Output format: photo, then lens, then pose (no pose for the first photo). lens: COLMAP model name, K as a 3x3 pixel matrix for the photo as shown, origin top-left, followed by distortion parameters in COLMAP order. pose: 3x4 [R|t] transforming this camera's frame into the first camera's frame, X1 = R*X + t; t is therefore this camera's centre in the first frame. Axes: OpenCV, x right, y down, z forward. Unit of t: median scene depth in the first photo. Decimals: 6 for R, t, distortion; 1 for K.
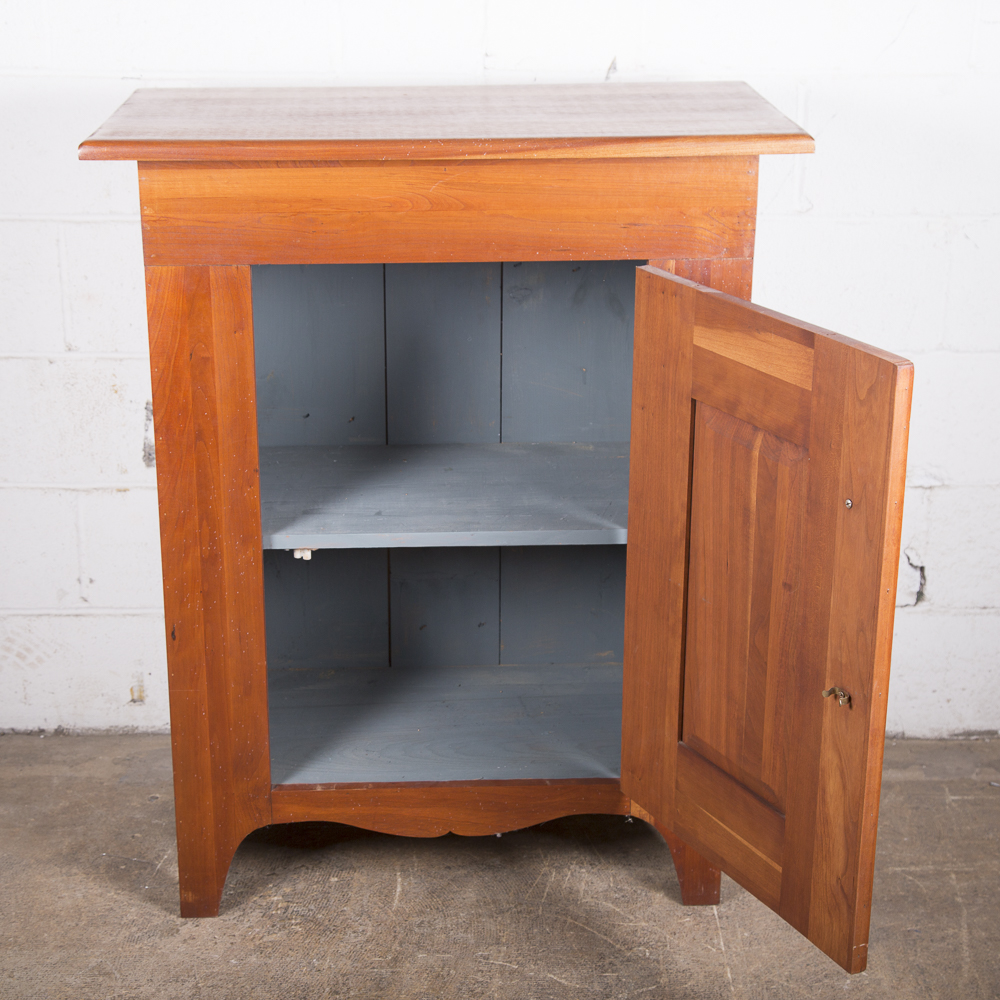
lens RADIAL K [[1929.1, 0, 469.0], [0, 1929.1, 510.4], [0, 0, 1]] dist [0.090134, 0.000000]
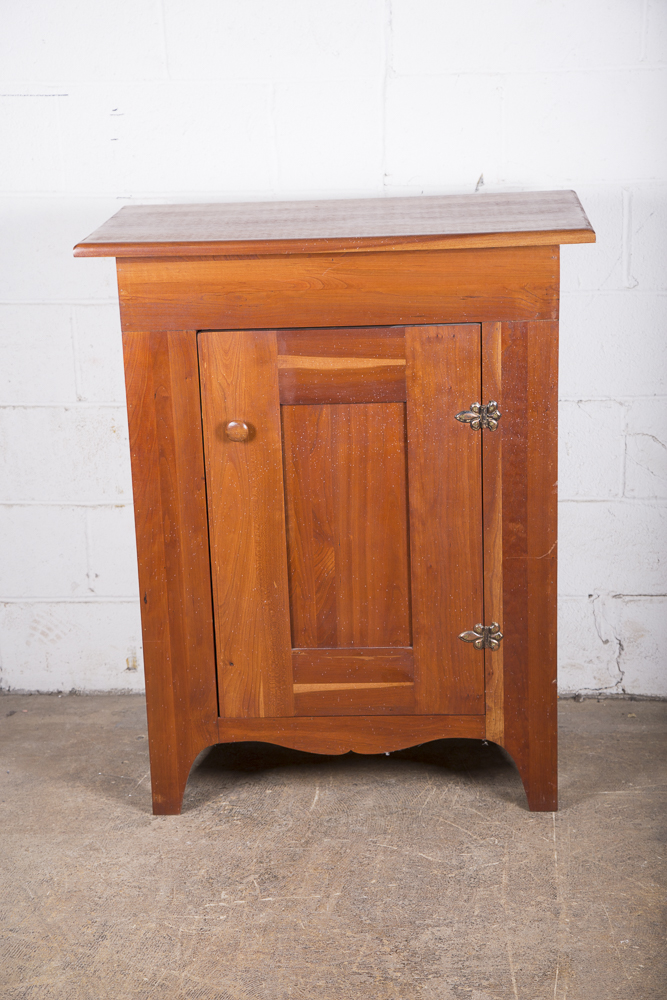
lens RADIAL K [[1839.7, 0, 331.1], [0, 1839.7, 505.7], [0, 0, 1]] dist [0.260157, 0.000000]
pose [[0.995409, -0.005067, -0.095575, 0.103583], [0.000561, 0.998889, -0.047119, 0.058906], [0.095707, 0.046849, 0.994306, -0.293540]]
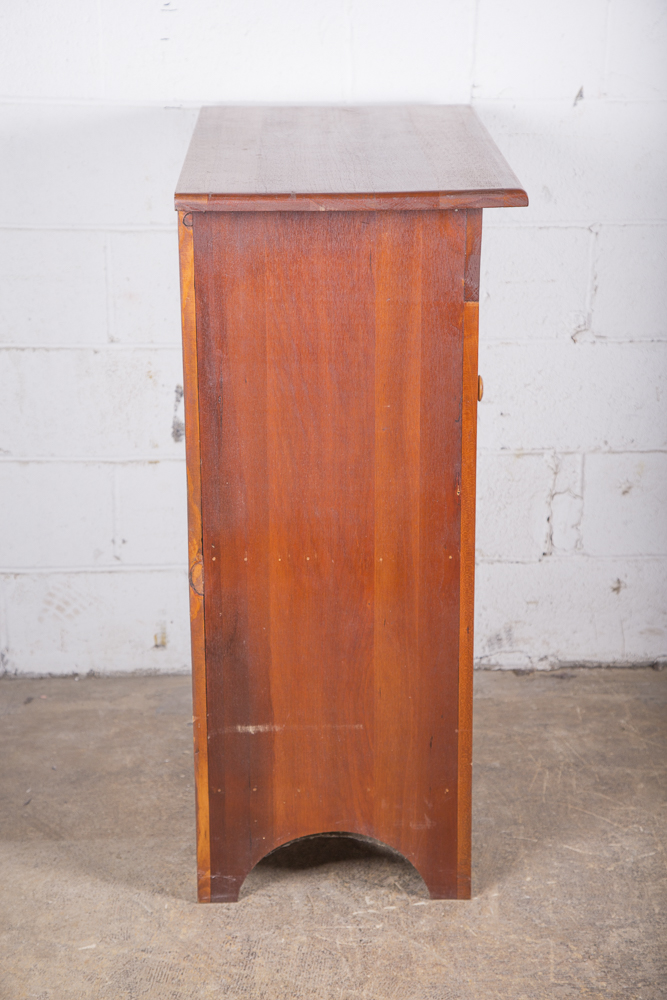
lens RADIAL K [[1962.1, 0, 334.7], [0, 1962.1, 509.7], [0, 0, 1]] dist [0.285994, 0.000000]
pose [[0.997806, -0.016171, 0.064203, -0.176517], [0.017276, 0.999711, -0.016706, 0.047923], [-0.063914, 0.017778, 0.997797, -0.227849]]
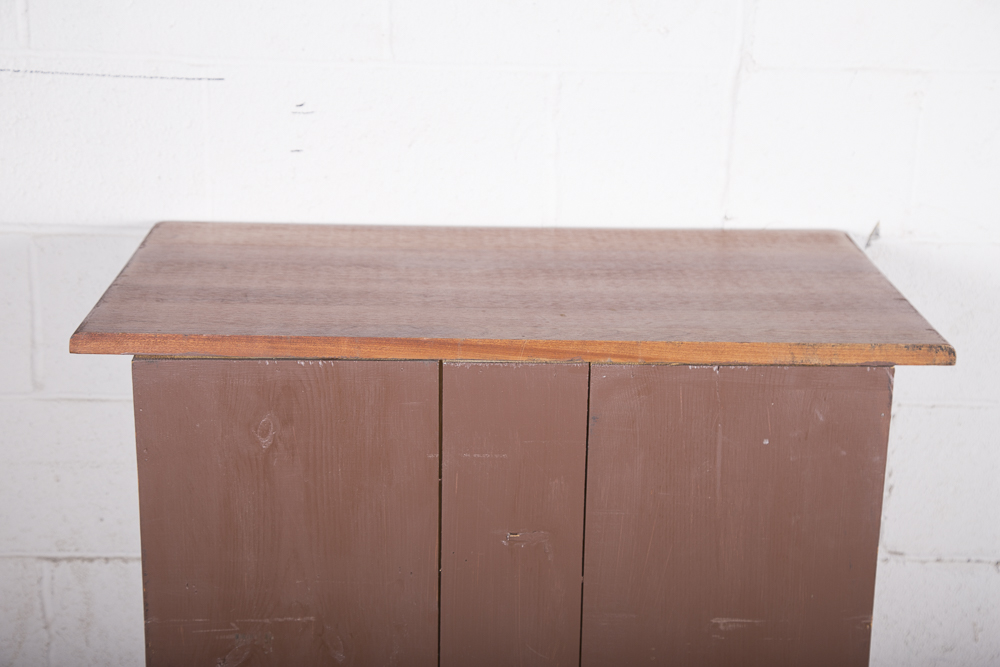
lens RADIAL K [[1621.3, 0, 496.7], [0, 1621.3, 331.0], [0, 0, 1]] dist [0.182322, 0.000000]
pose [[0.998970, 0.007374, 0.044783, -0.137493], [-0.004365, 0.997749, -0.066913, -0.153167], [-0.045176, 0.066649, 0.996753, 0.329982]]
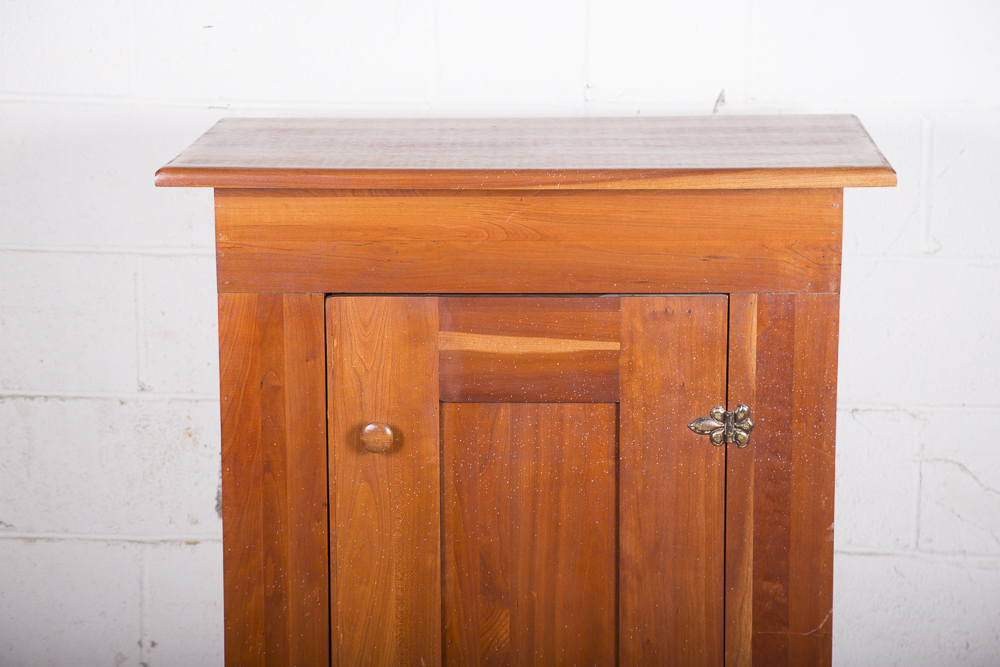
lens RADIAL K [[2558.4, 0, 493.2], [0, 2558.4, 334.5], [0, 0, 1]] dist [0.497922, 0.000000]
pose [[0.997034, 0.014254, -0.075636, 0.067241], [-0.024138, 0.991033, -0.131417, 0.059615], [0.073085, 0.132852, 0.988438, -0.265935]]
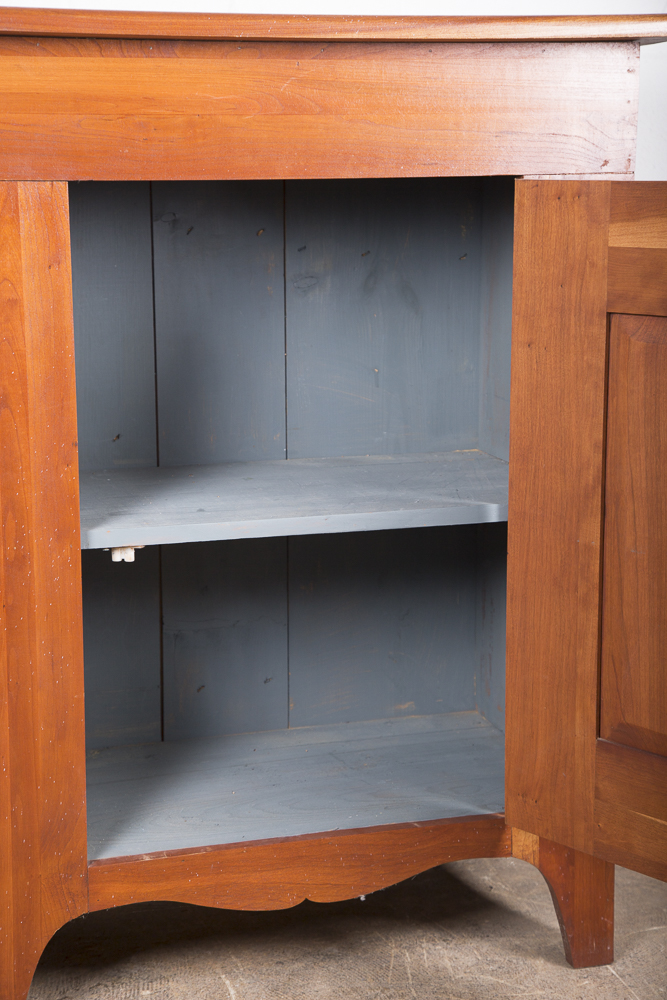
lens RADIAL K [[1839.7, 0, 333.4], [0, 1839.7, 502.5], [0, 0, 1]] dist [0.260157, 0.000000]
pose [[0.967361, -0.050416, 0.248338, -0.191584], [0.090145, 0.984368, -0.151307, 0.125601], [-0.236827, 0.168755, 0.956784, 0.226281]]
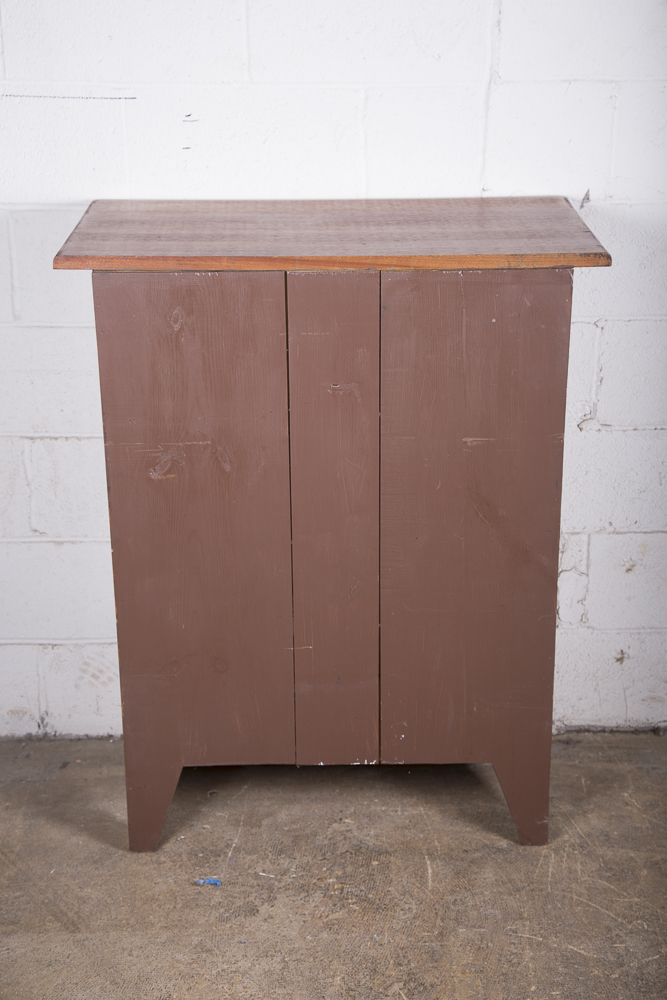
lens RADIAL K [[1542.5, 0, 331.3], [0, 1542.5, 503.0], [0, 0, 1]] dist [0.172910, 0.000000]
pose [[0.999583, -0.014768, 0.024794, -0.128650], [0.014598, 0.999869, 0.007004, -0.049295], [-0.024894, -0.006639, 0.999668, 0.014070]]
